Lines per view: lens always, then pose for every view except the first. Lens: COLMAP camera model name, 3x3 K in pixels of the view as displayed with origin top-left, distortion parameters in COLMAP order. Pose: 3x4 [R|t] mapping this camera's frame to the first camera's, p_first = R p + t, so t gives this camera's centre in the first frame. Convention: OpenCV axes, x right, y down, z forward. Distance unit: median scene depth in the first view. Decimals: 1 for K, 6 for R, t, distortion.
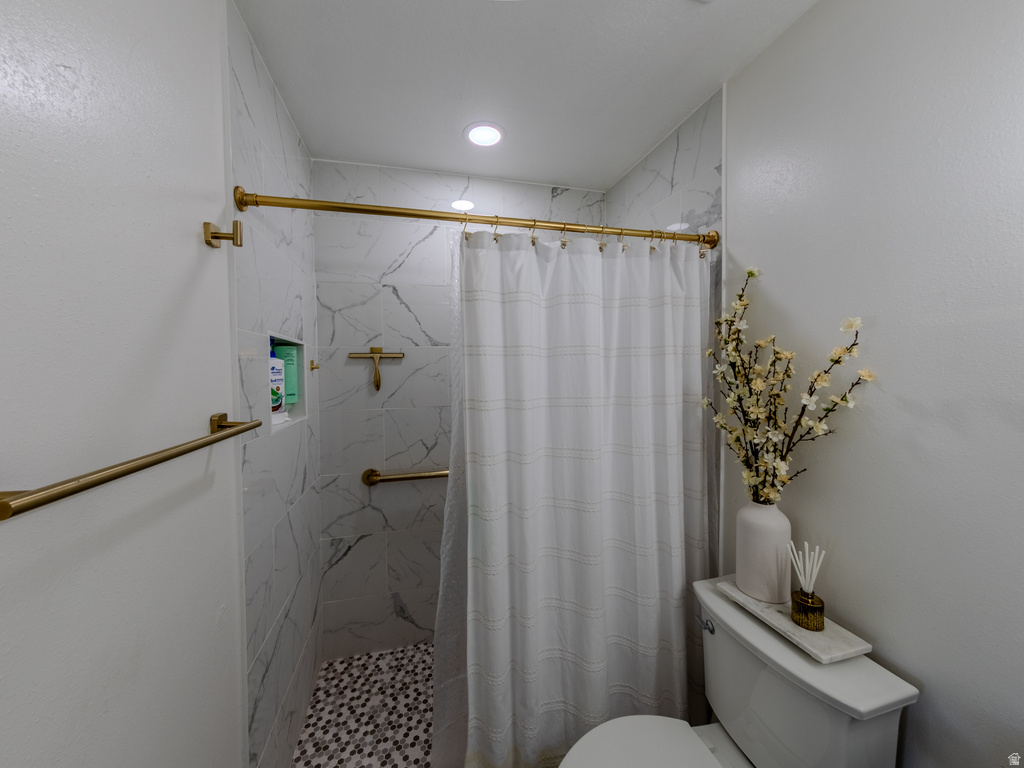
lens RADIAL K [[384.3, 0, 515.9], [0, 384.3, 373.4], [0, 0, 1]] dist [-0.000123, 0.000081]
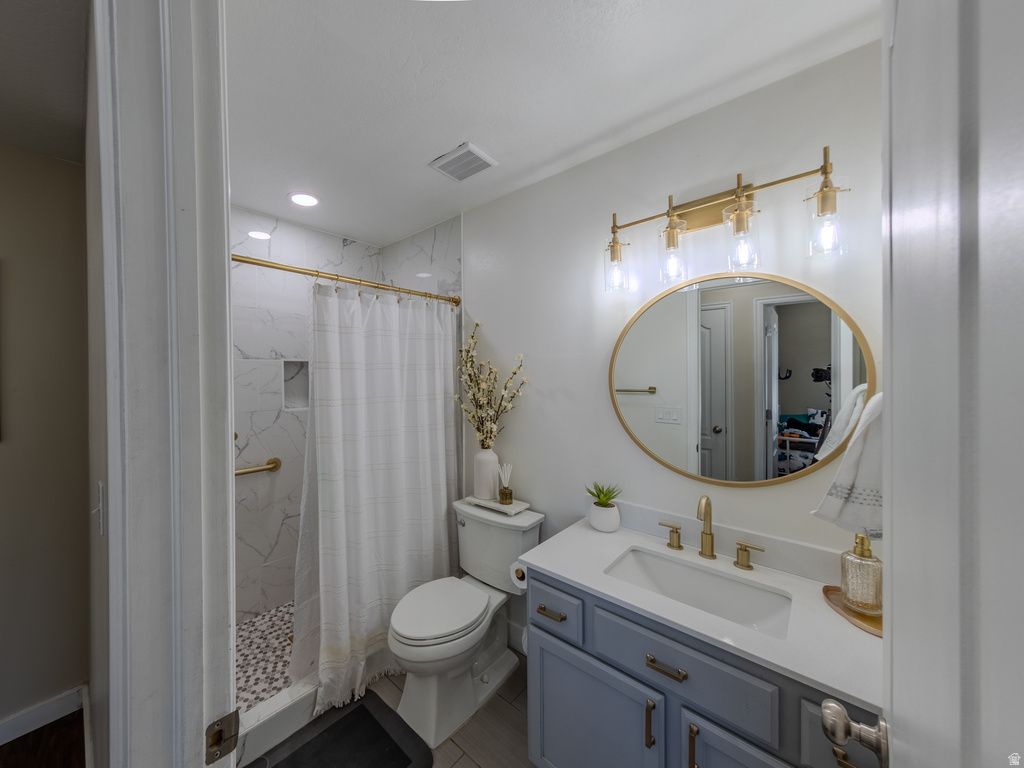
lens RADIAL K [[384.3, 0, 515.9], [0, 384.3, 373.4], [0, 0, 1]] dist [-0.000123, 0.000081]
pose [[0.765887, 0.001902, 0.642973, -0.426426], [0.017552, 0.999561, -0.023864, 0.015938], [-0.642736, 0.029562, 0.765517, -0.510381]]
